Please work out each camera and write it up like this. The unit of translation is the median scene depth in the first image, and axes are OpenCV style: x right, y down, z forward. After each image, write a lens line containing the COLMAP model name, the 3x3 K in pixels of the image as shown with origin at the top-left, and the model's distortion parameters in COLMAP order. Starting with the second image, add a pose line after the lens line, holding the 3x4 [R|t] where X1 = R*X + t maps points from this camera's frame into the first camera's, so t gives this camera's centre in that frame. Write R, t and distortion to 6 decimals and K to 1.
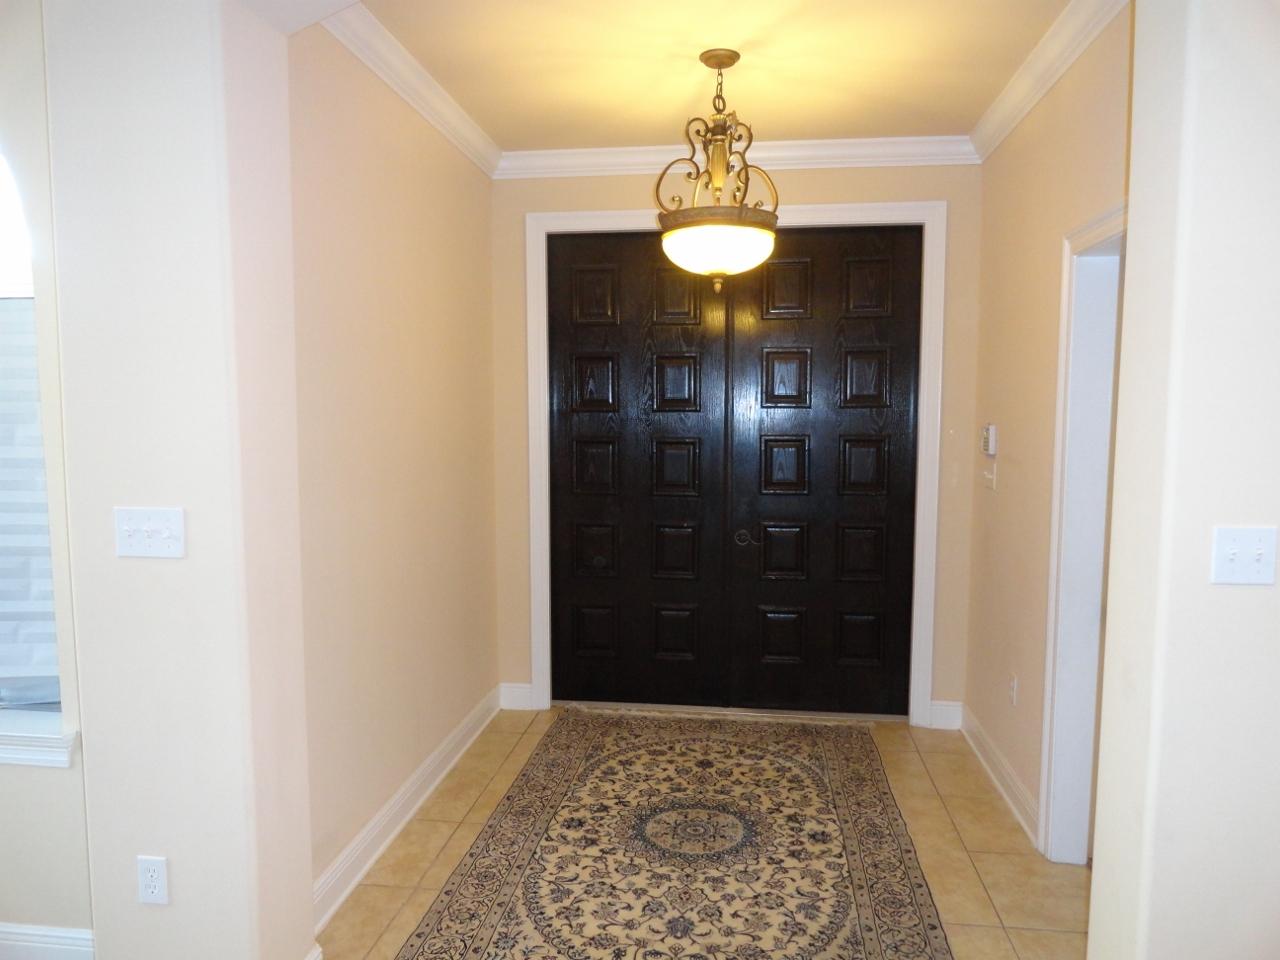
lens RADIAL K [[873.3, 0, 640.2], [0, 873.3, 481.6], [0, 0, 1]] dist [-0.003660, 0.001425]
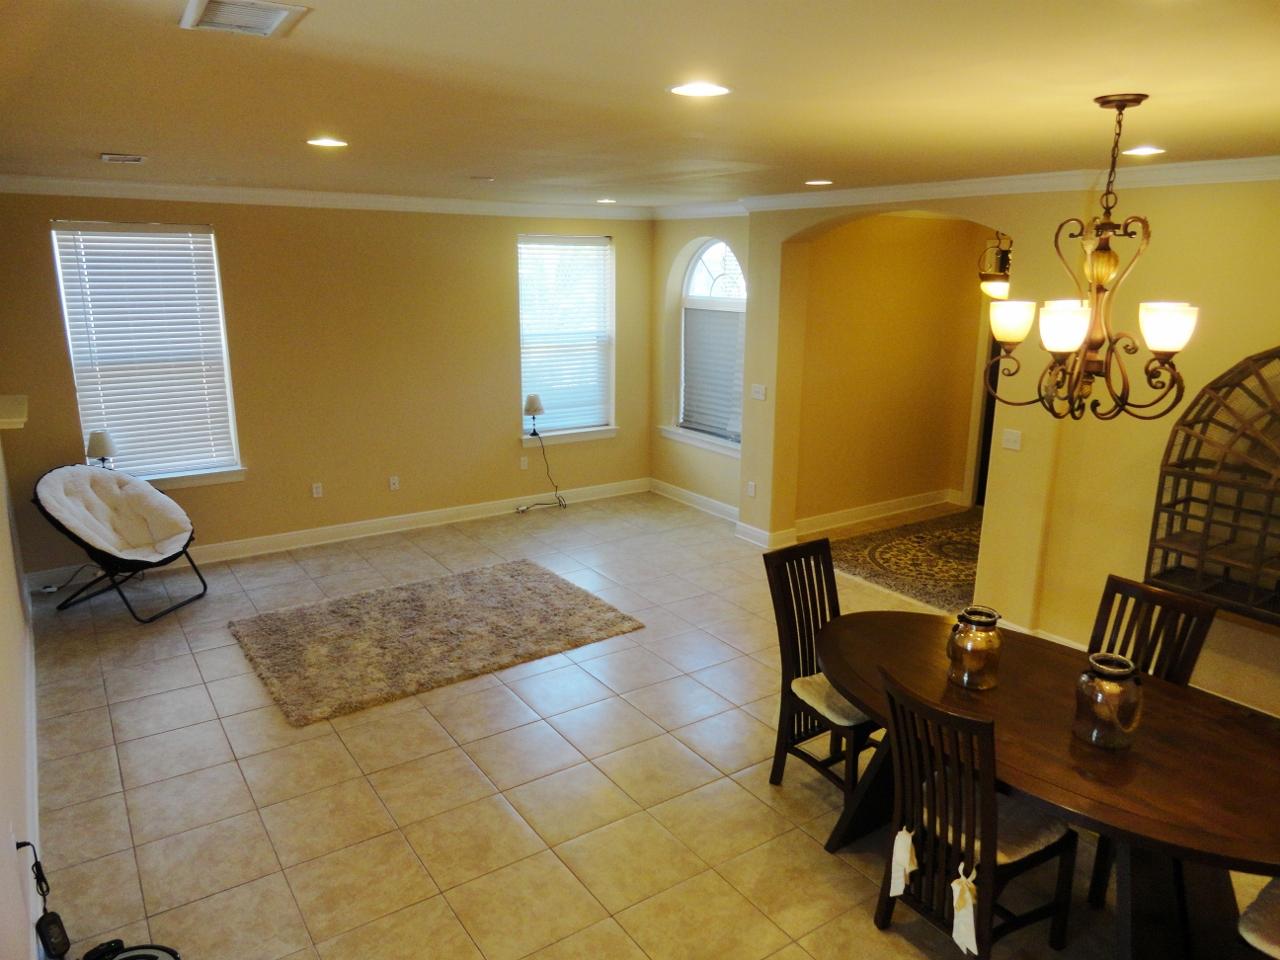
lens RADIAL K [[873.3, 0, 639.5], [0, 873.3, 479.3], [0, 0, 1]] dist [-0.003660, 0.001425]
pose [[0.663773, 0.189069, -0.723643, 1.221748], [-0.071934, 0.979174, 0.189851, -0.163148], [0.744467, -0.073963, 0.663550, -1.218989]]
